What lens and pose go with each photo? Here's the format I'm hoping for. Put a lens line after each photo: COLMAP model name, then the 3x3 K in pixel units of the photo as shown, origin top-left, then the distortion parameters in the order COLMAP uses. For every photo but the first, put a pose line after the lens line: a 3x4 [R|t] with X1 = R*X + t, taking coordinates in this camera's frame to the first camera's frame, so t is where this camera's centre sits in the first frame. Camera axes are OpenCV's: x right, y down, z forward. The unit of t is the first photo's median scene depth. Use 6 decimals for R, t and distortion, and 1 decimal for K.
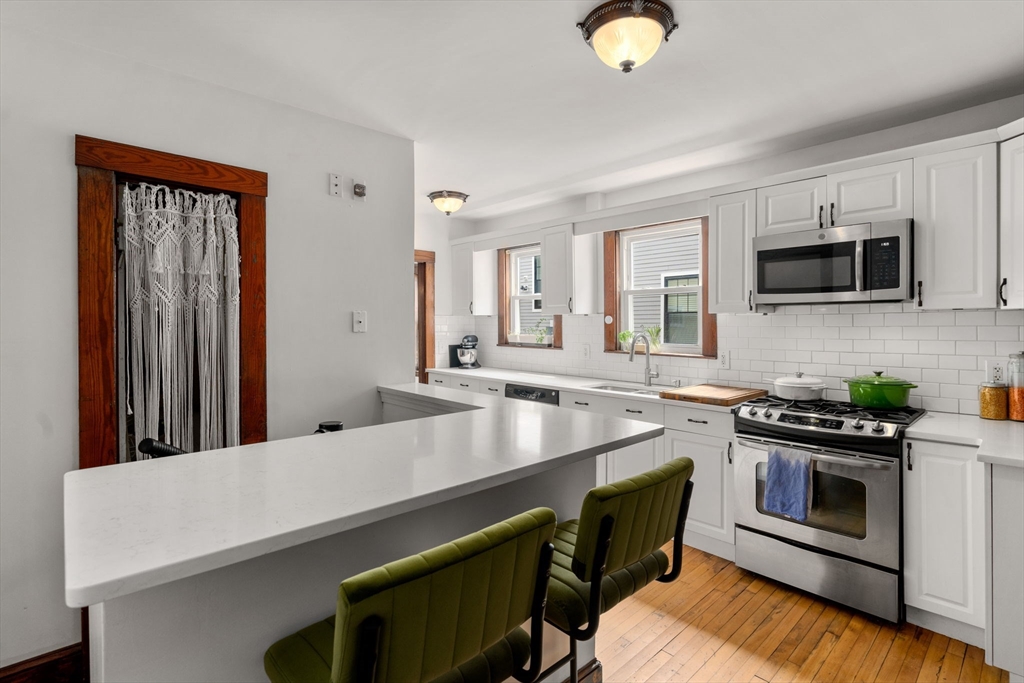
lens RADIAL K [[477.1, 0, 516.1], [0, 477.1, 333.2], [0, 0, 1]] dist [-0.005191, 0.001508]
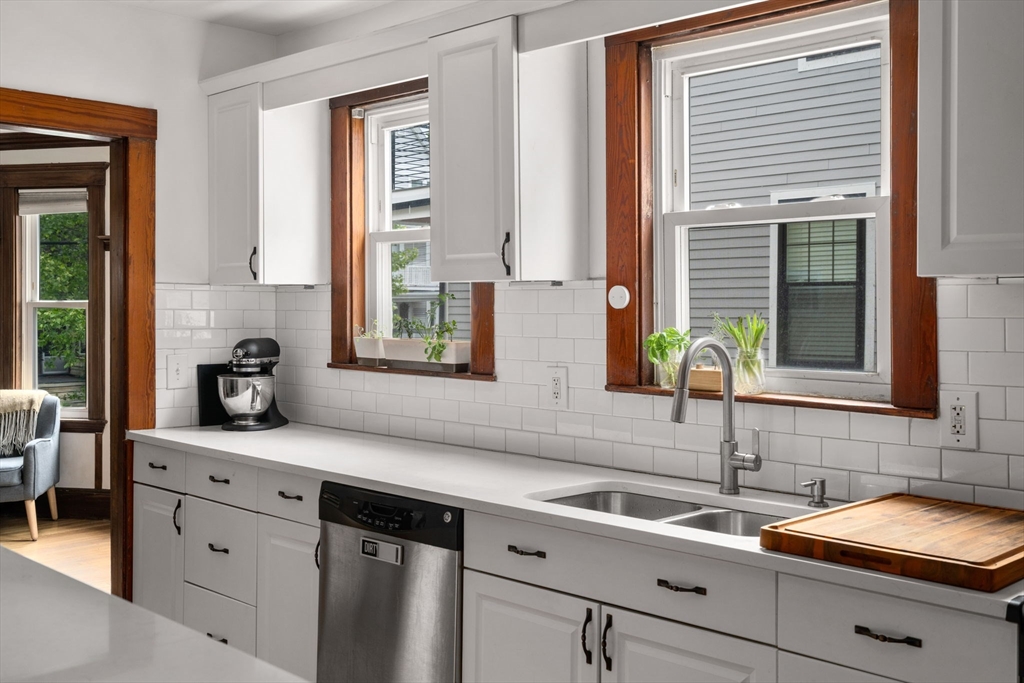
lens RADIAL K [[1042.7, 0, 498.6], [0, 1042.7, 312.8], [0, 0, 1]] dist [0.009307, 0.000000]
pose [[0.999209, 0.004888, 0.039466, 0.085484], [-0.004260, 0.999863, -0.015981, -0.004763], [-0.039539, 0.015801, 0.999093, 0.273123]]
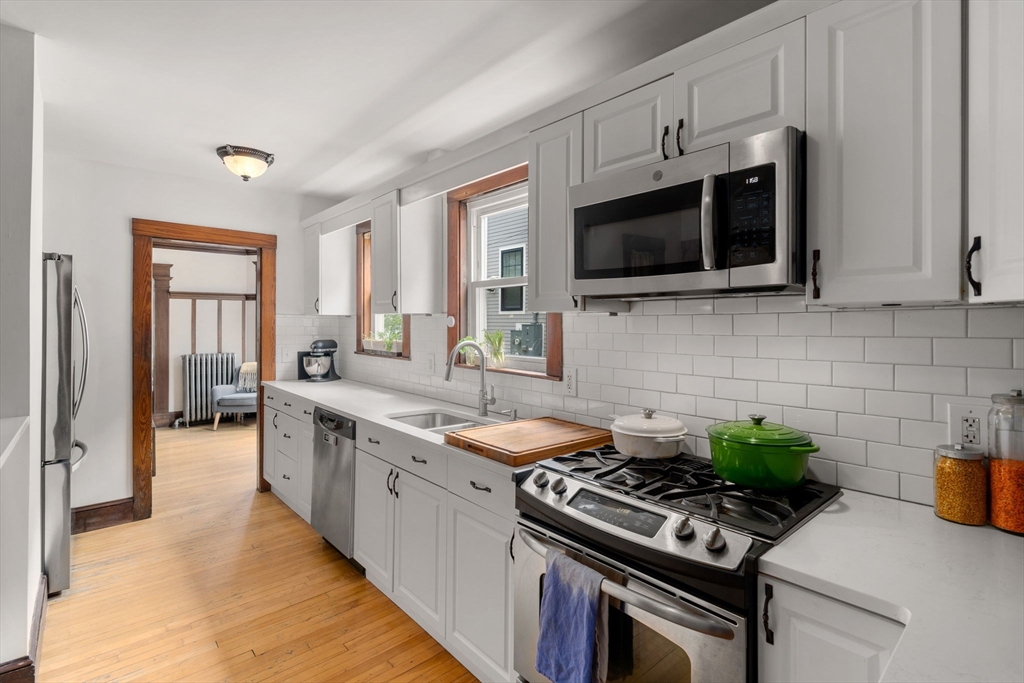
lens RADIAL K [[477.1, 0, 503.3], [0, 477.1, 332.6], [0, 0, 1]] dist [-0.005191, 0.001508]
pose [[0.999668, 0.011467, -0.023095, 0.326287], [-0.011657, 0.999899, -0.008119, -0.007182], [0.023000, 0.008386, 0.999700, 0.297188]]
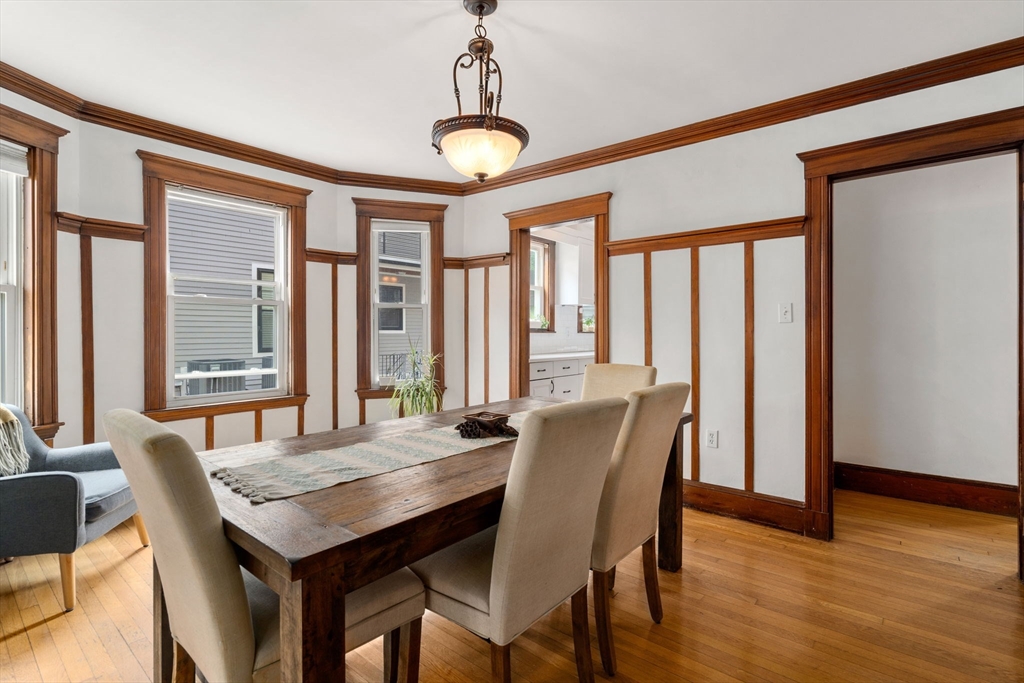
lens RADIAL K [[477.1, 0, 508.1], [0, 477.1, 334.9], [0, 0, 1]] dist [-0.005191, 0.001508]
pose [[-0.111498, -0.005694, 0.993748, -1.425395], [0.013547, 0.999882, 0.007250, 0.035573], [-0.993672, 0.014270, -0.111408, 1.566474]]
